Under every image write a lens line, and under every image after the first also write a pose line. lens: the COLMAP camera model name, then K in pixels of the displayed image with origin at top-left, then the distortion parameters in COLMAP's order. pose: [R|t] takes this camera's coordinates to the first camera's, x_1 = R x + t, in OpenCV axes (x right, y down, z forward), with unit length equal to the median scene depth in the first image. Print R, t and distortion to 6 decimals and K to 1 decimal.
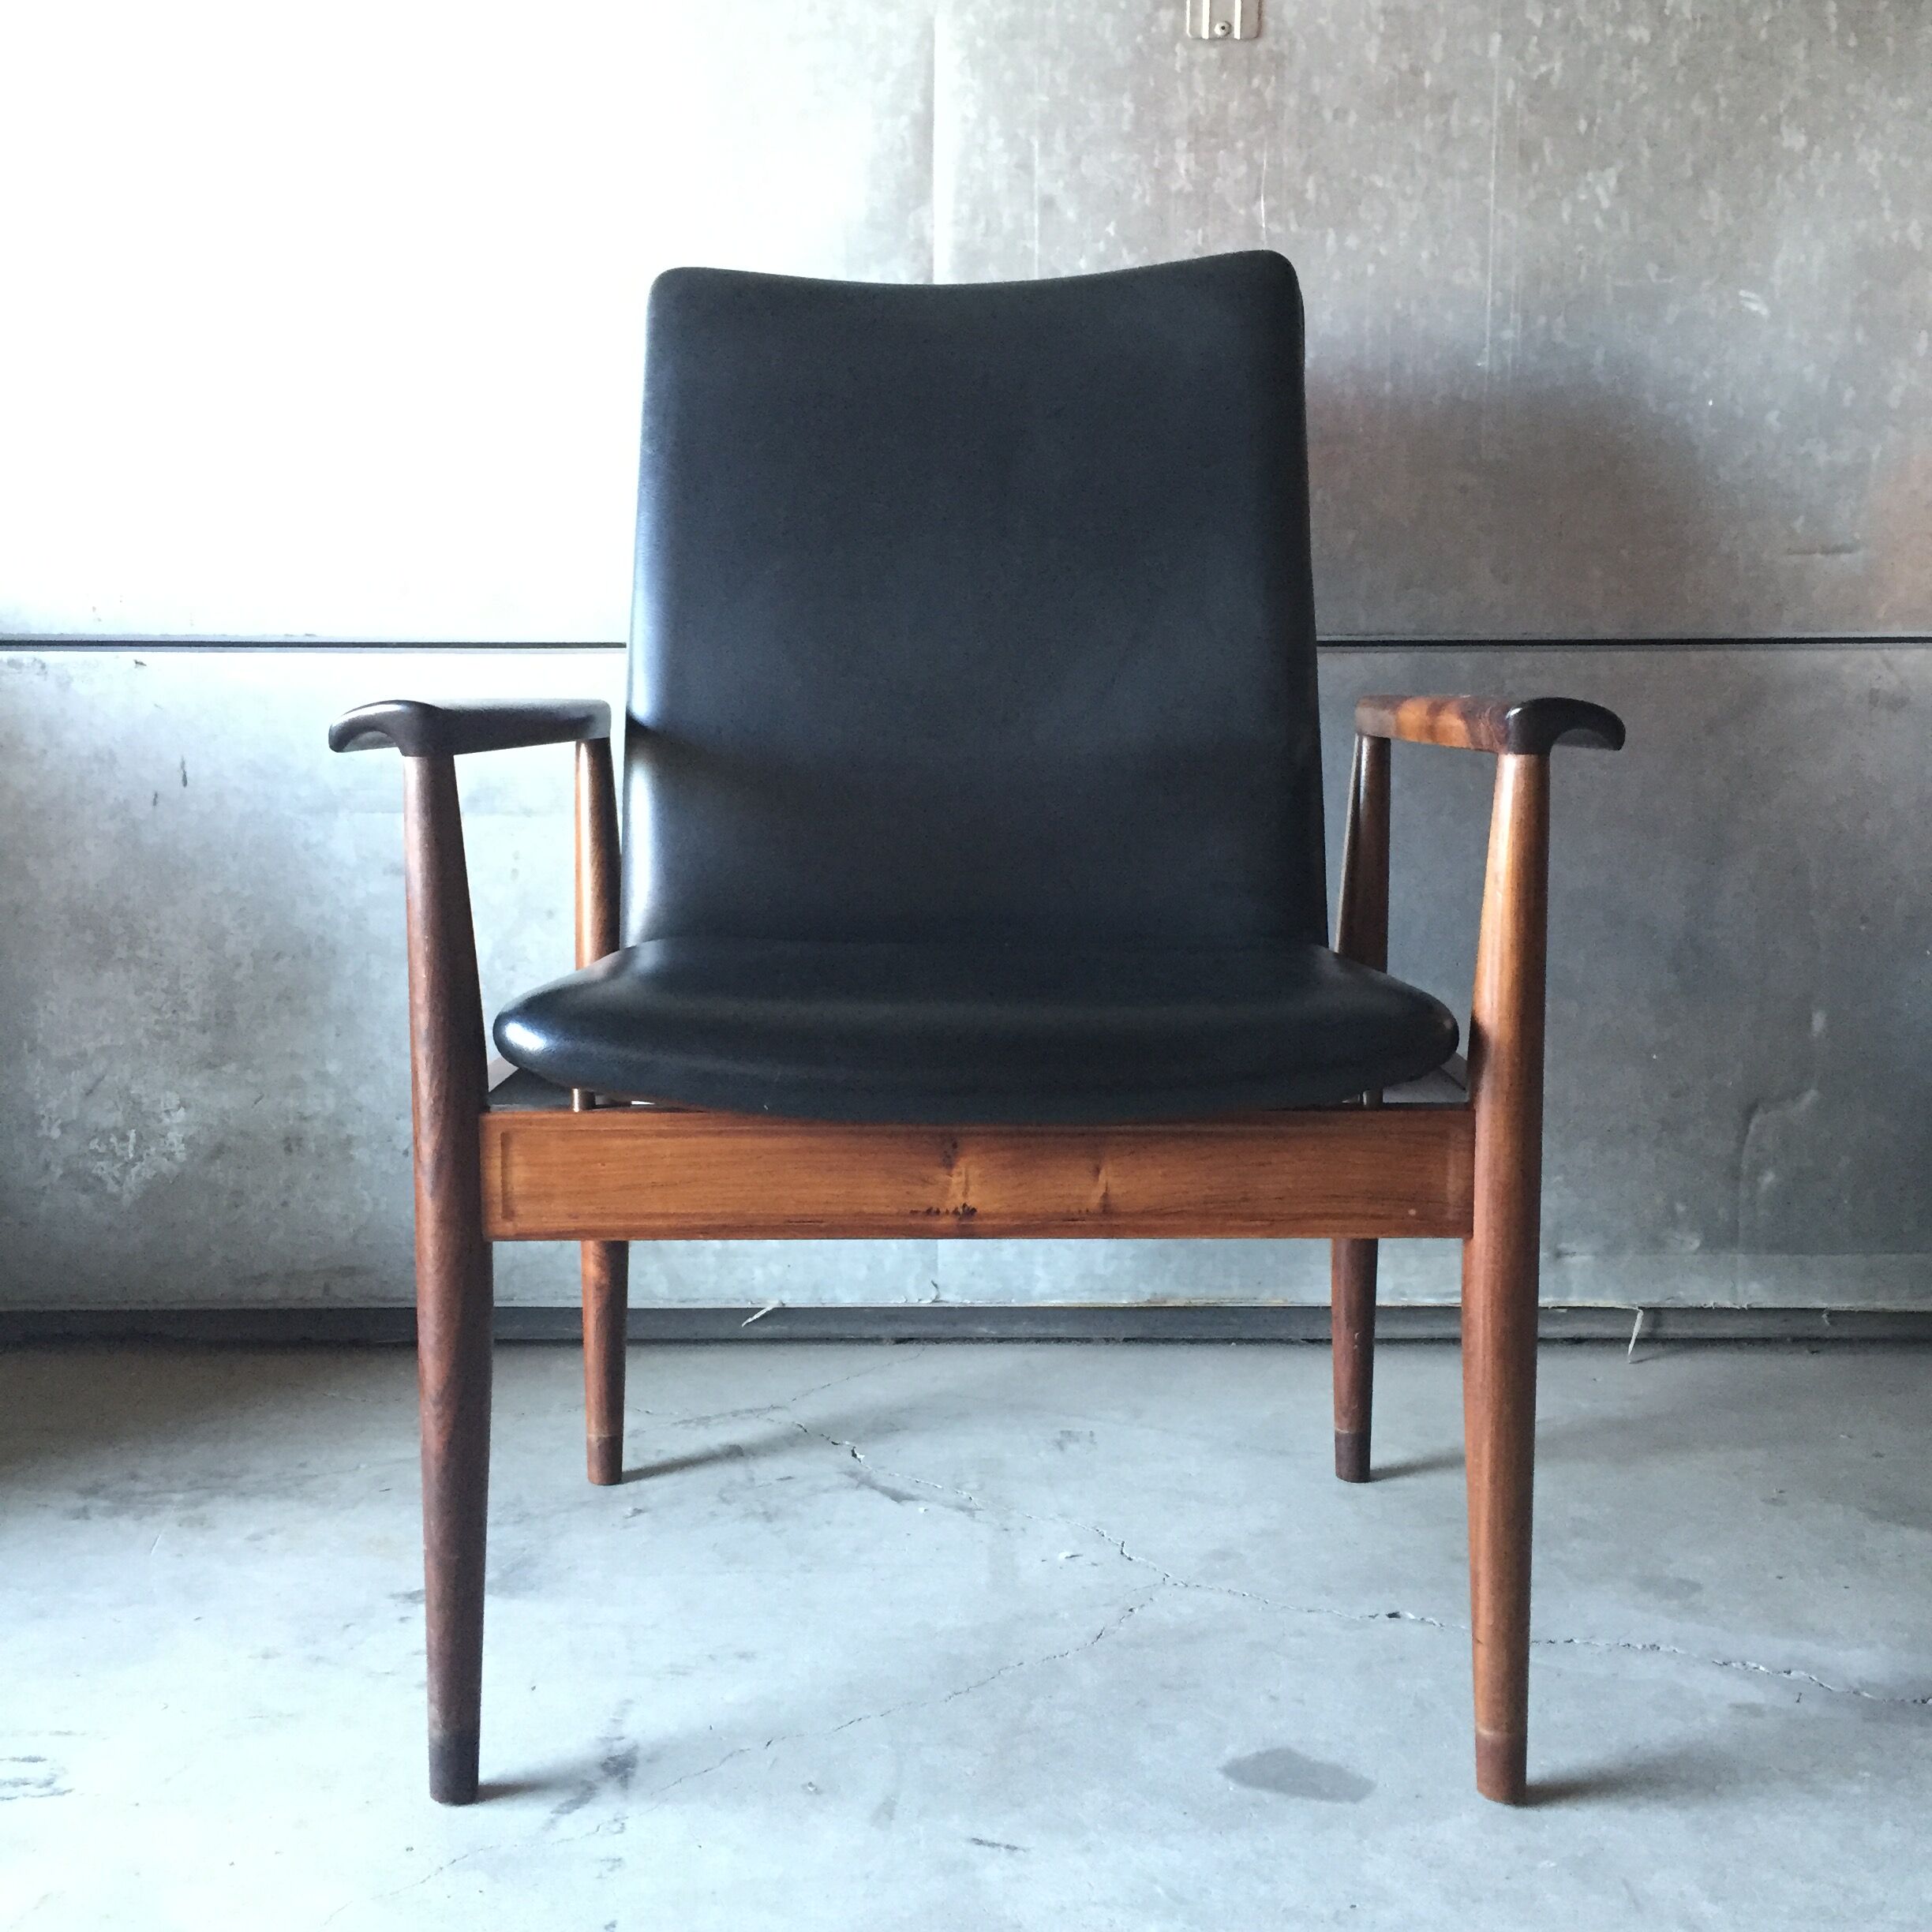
lens RADIAL K [[2221.9, 0, 966.0], [0, 2221.9, 966.0], [0, 0, 1]] dist [0.105693, -0.161083]
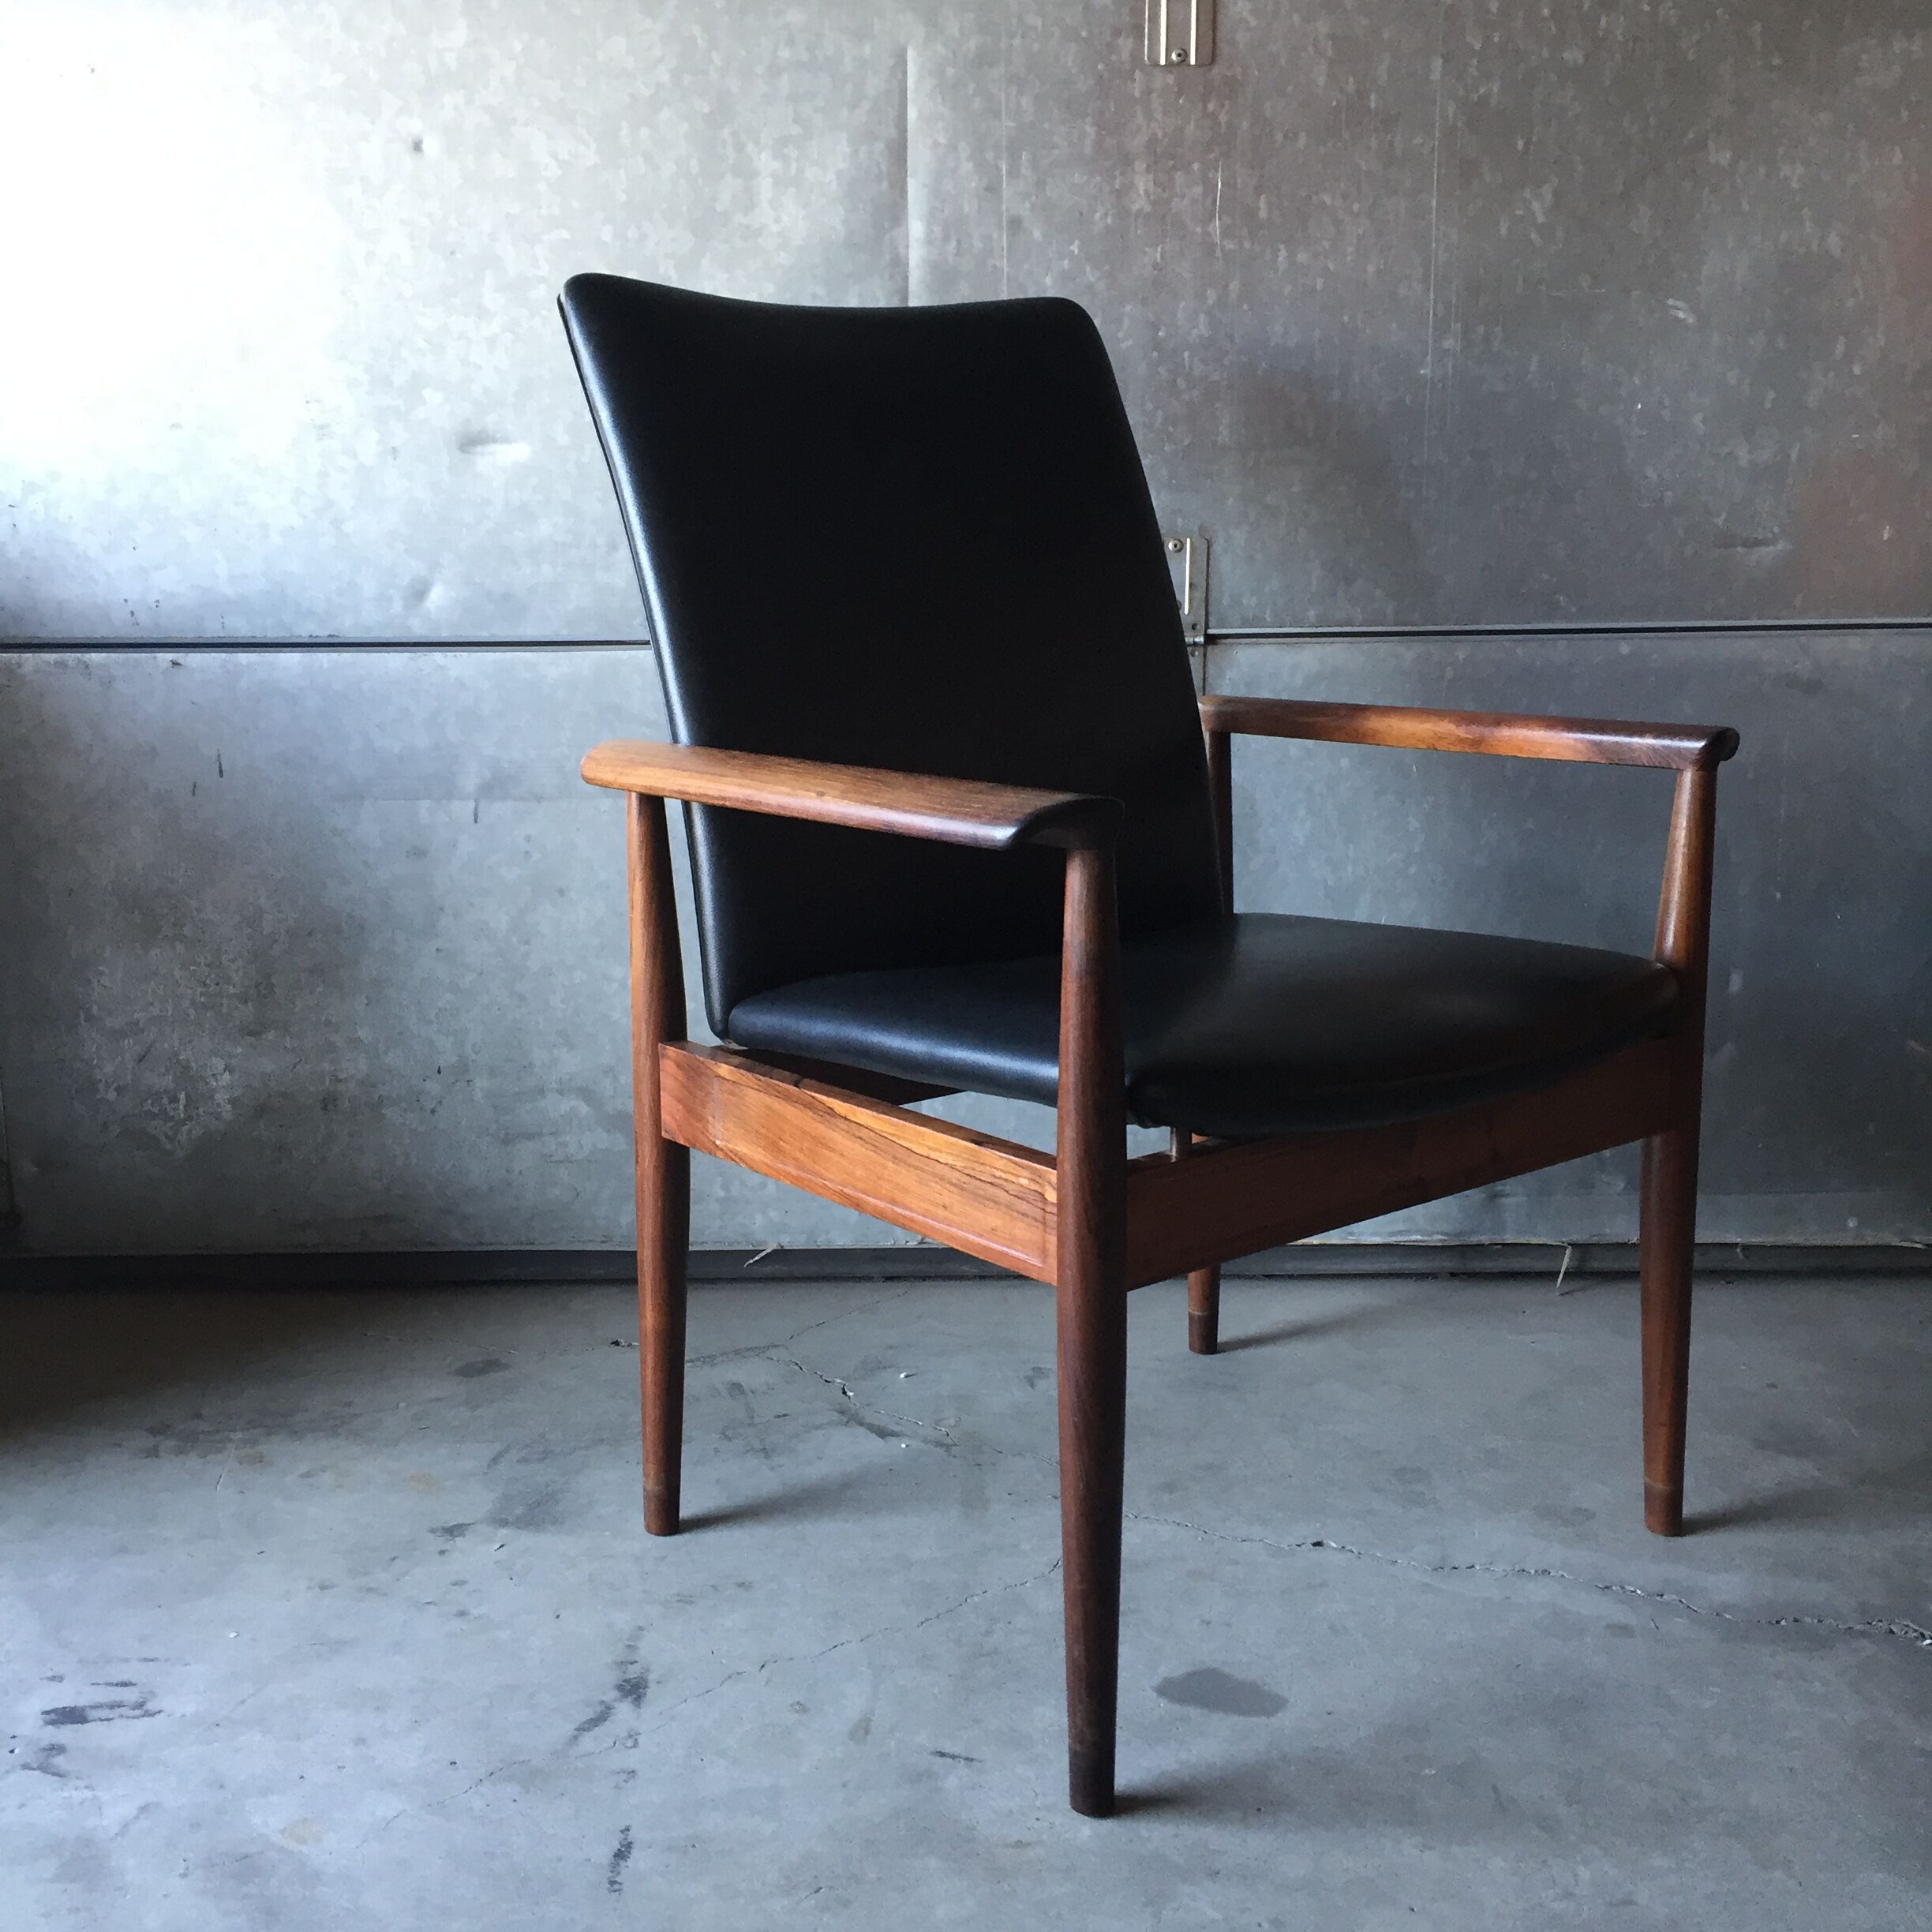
lens RADIAL K [[2228.7, 0, 966.0], [0, 2228.7, 966.0], [0, 0, 1]] dist [0.107521, -0.162788]
pose [[0.999929, -0.007743, -0.009030, 0.020155], [0.008306, 0.997907, 0.064126, -0.058077], [0.008514, -0.064197, 0.997901, -0.086103]]
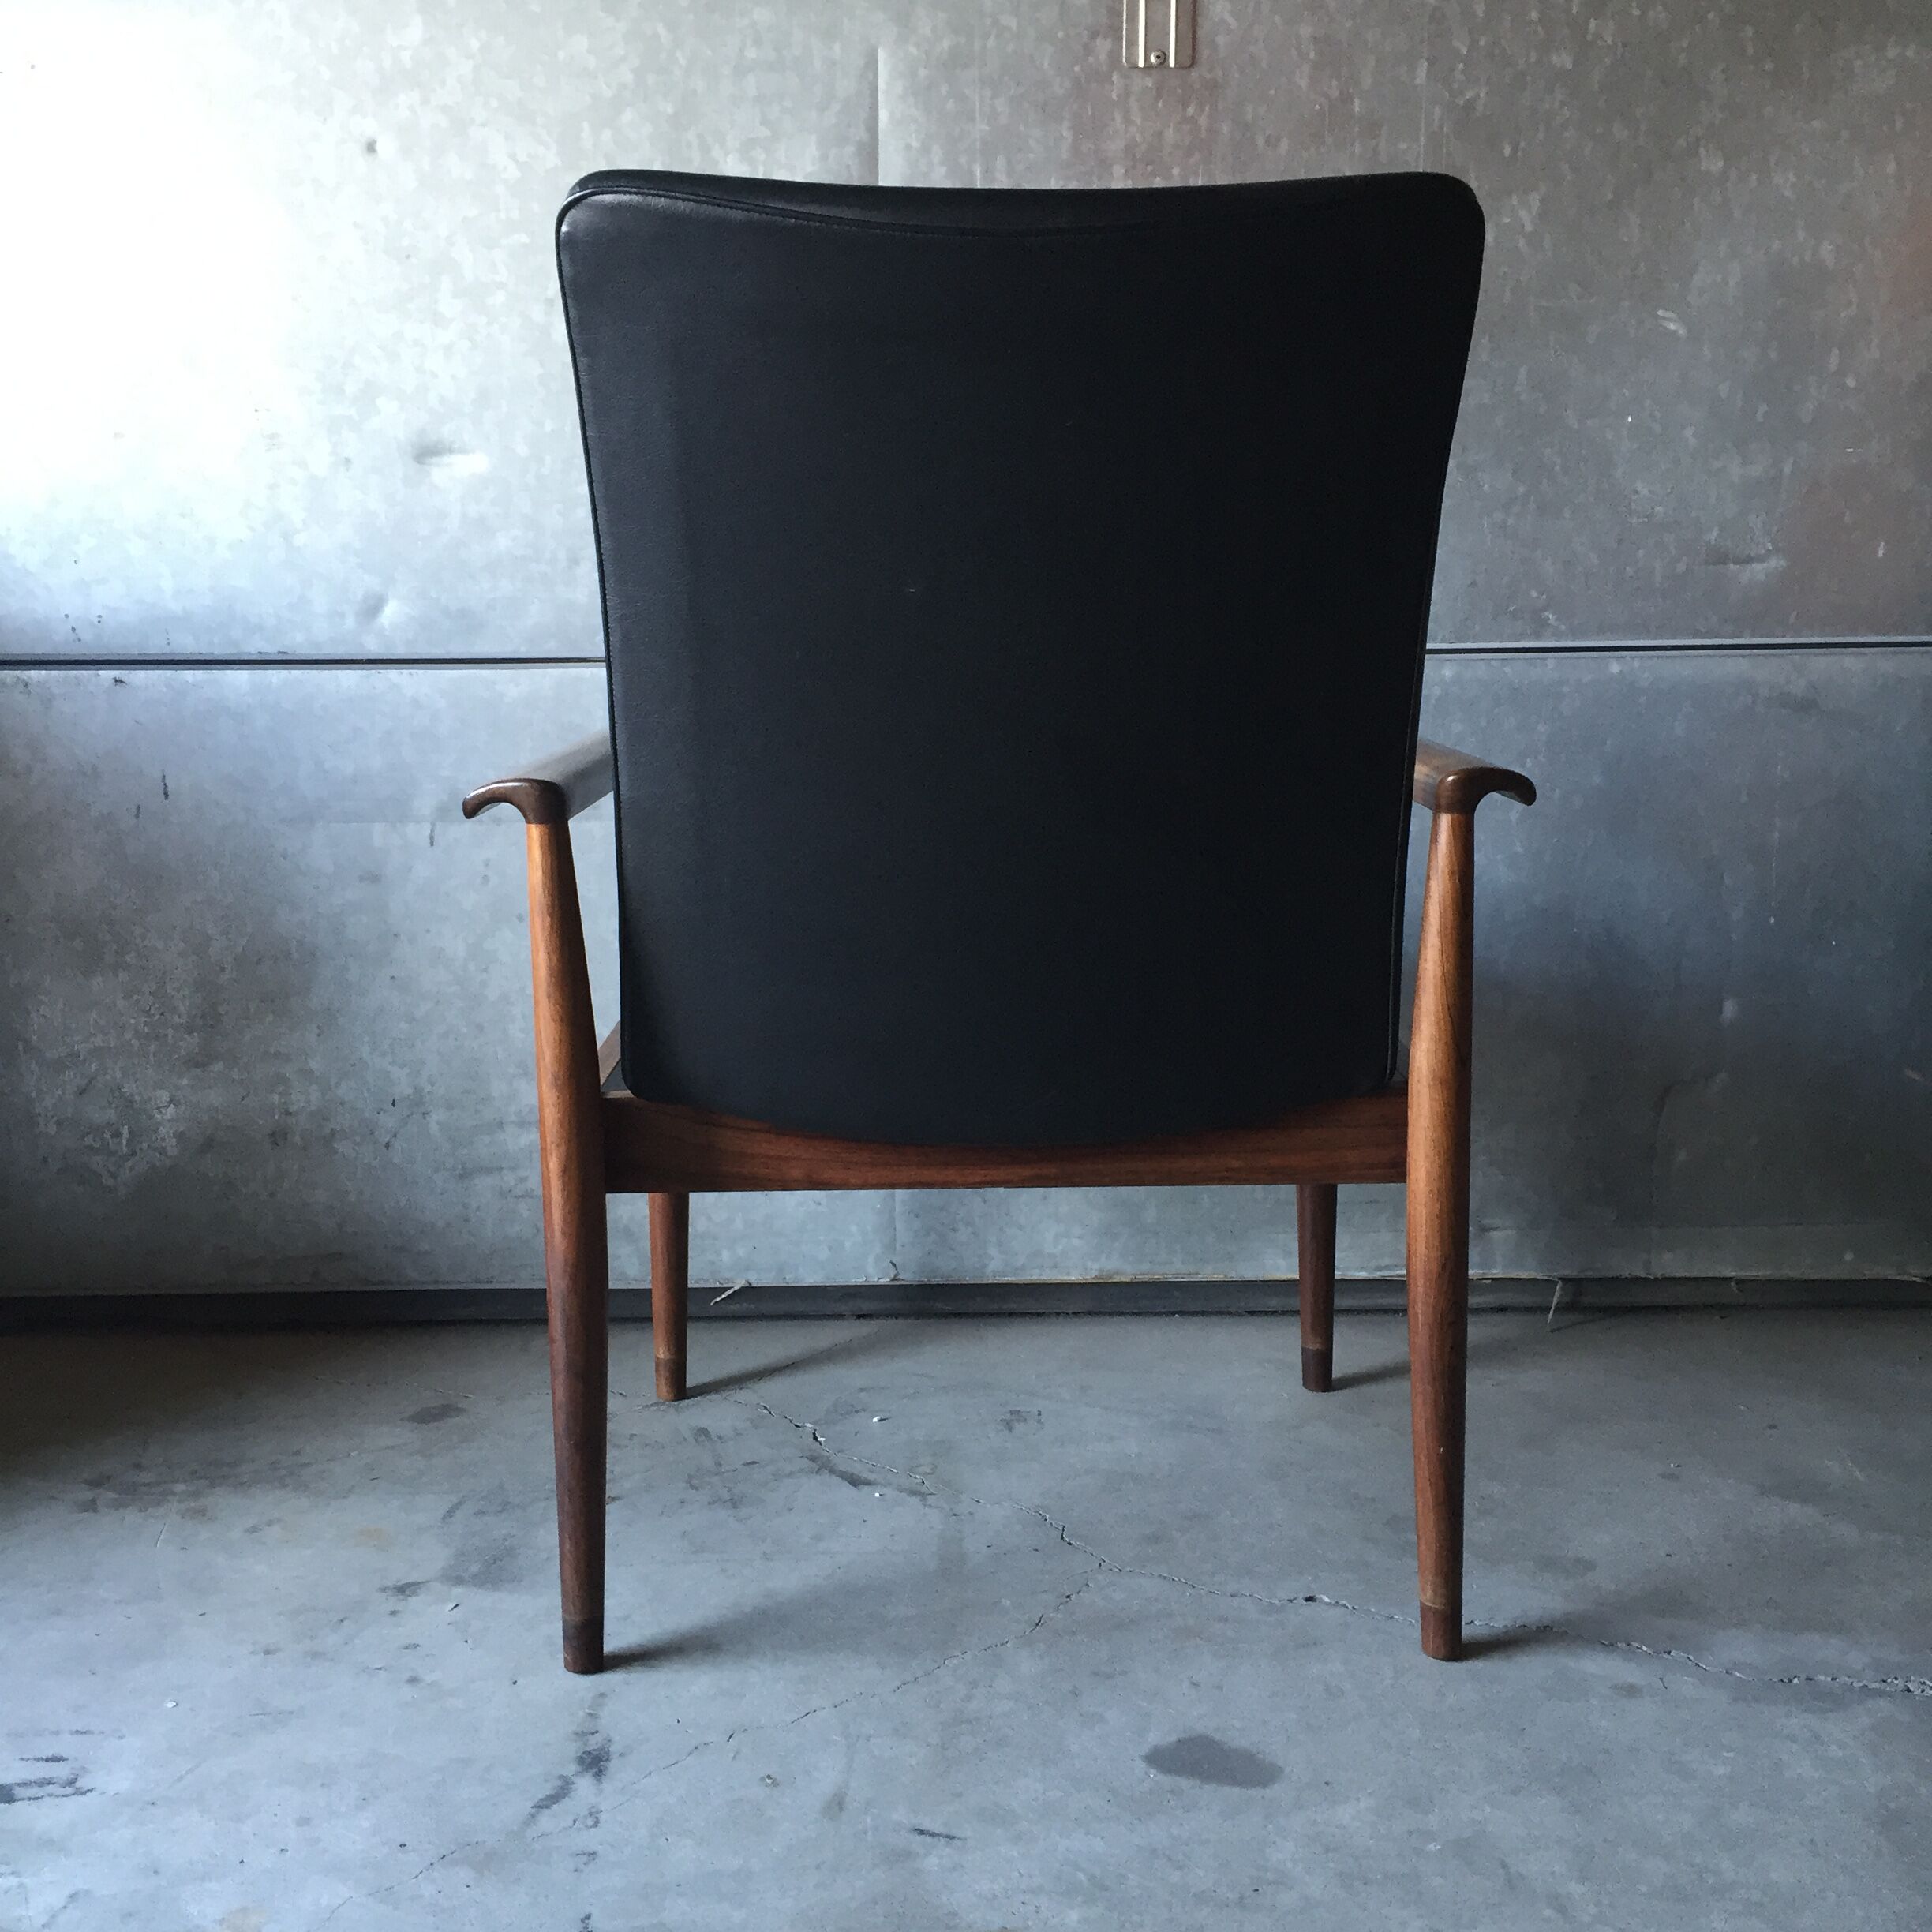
lens RADIAL K [[2221.9, 0, 966.0], [0, 2221.9, 966.0], [0, 0, 1]] dist [0.105693, -0.161083]
pose [[0.999931, -0.009221, 0.007270, 0.015015], [0.008799, 0.998385, 0.056128, -0.060360], [-0.007776, -0.056060, 0.998397, -0.048150]]
